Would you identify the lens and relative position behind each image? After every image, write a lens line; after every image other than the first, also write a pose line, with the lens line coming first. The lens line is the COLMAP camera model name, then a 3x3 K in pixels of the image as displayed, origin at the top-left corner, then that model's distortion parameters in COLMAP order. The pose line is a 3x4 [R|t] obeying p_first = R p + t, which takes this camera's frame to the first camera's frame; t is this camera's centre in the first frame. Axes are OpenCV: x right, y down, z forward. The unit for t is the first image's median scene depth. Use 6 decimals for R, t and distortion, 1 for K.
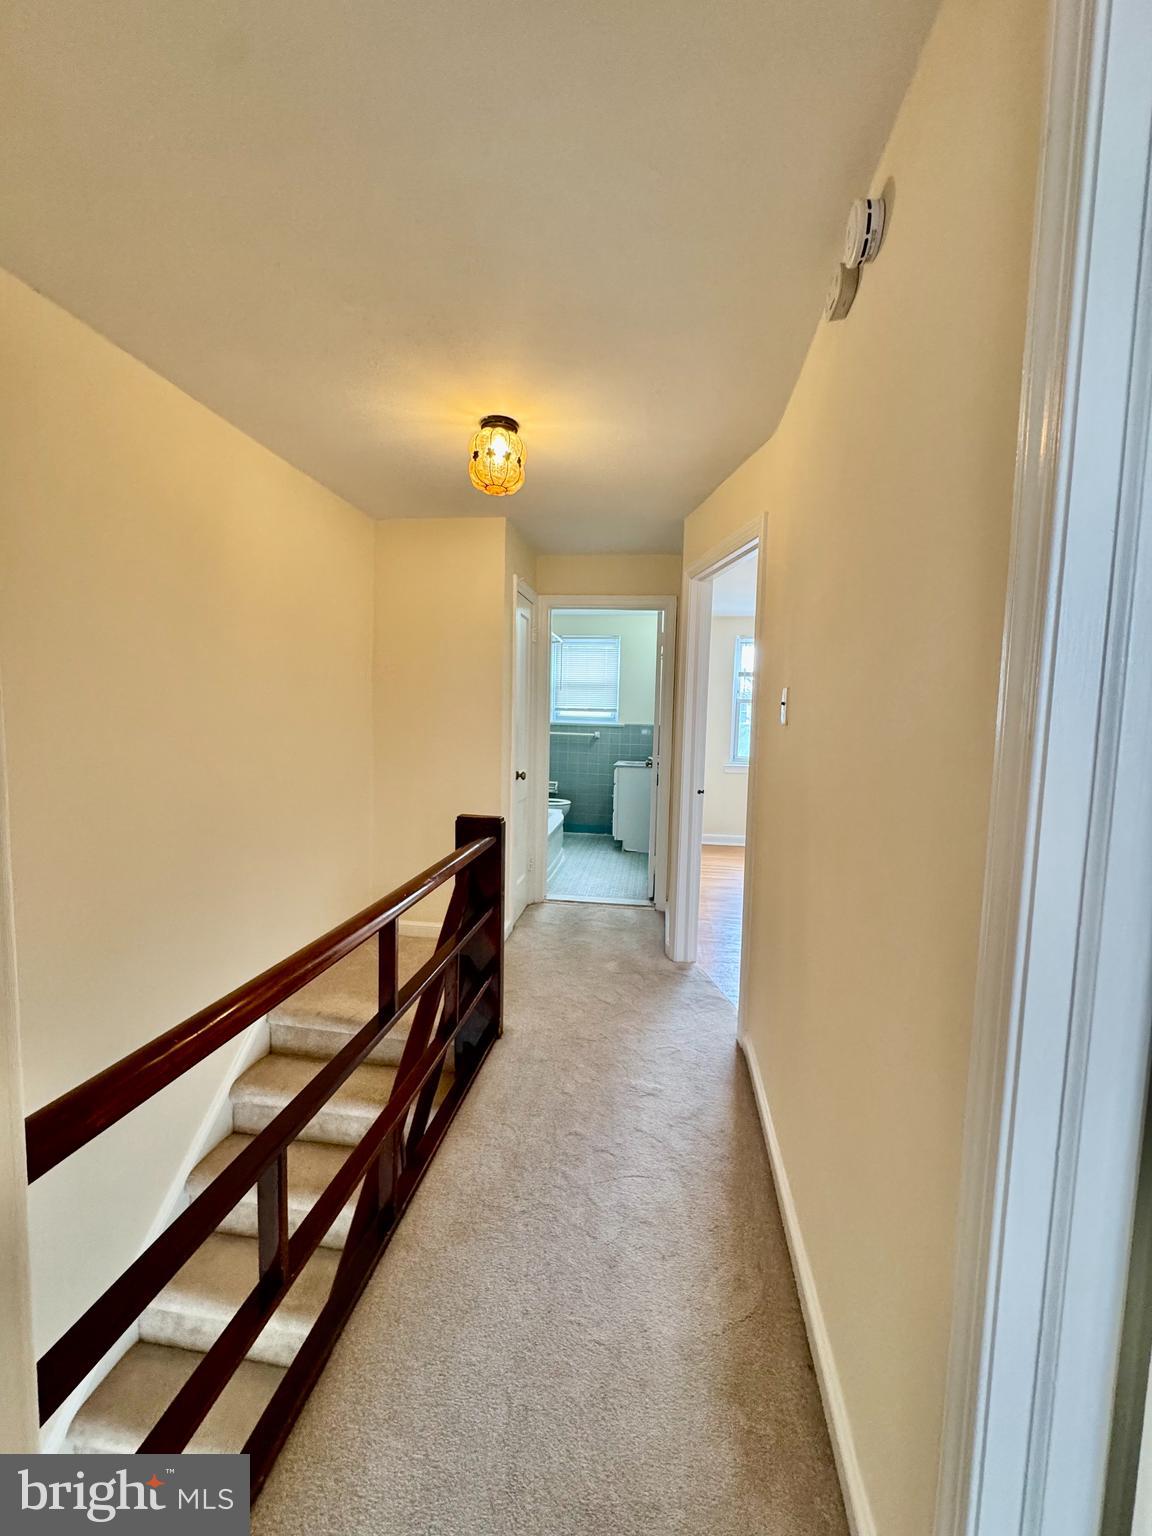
lens RADIAL K [[618.6, 0, 573.3], [0, 618.6, 764.4], [0, 0, 1]] dist [-0.002661, -0.000024]
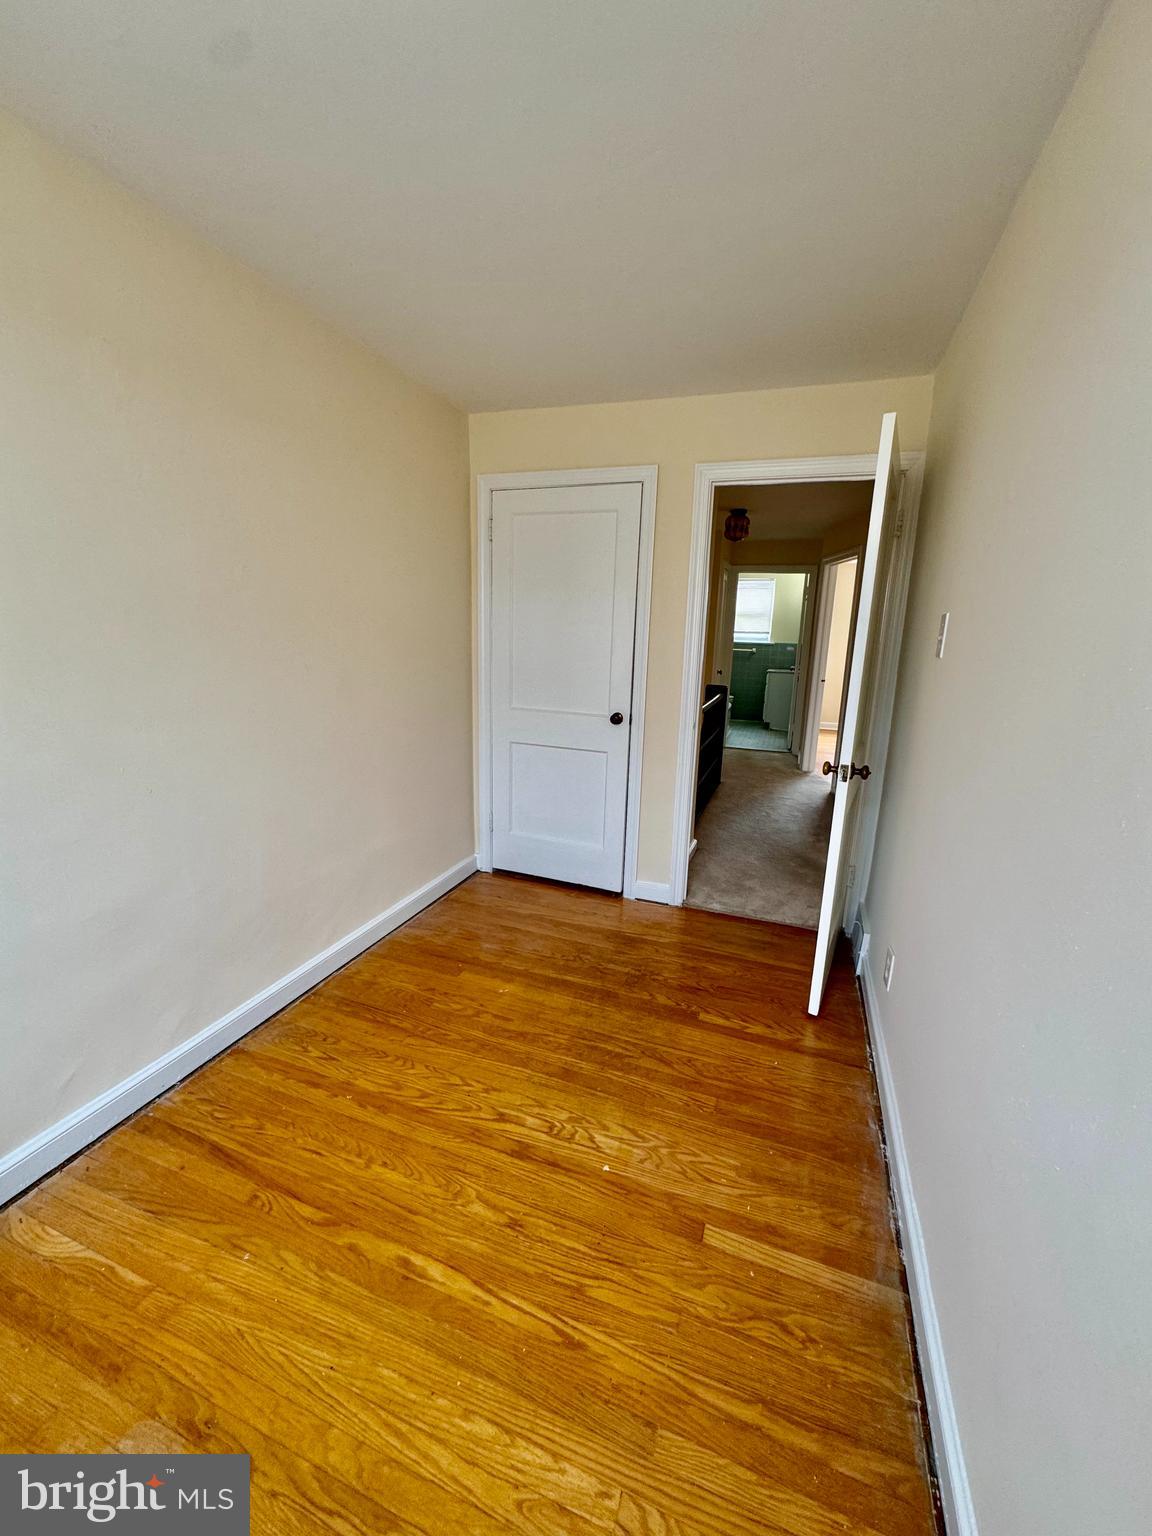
lens RADIAL K [[618.6, 0, 580.6], [0, 618.6, 760.1], [0, 0, 1]] dist [-0.002661, -0.000024]
pose [[0.980946, 0.046430, -0.188649, -0.081242], [-0.021918, 0.991272, 0.129997, 0.028901], [0.193038, -0.123385, 0.973403, -0.539508]]
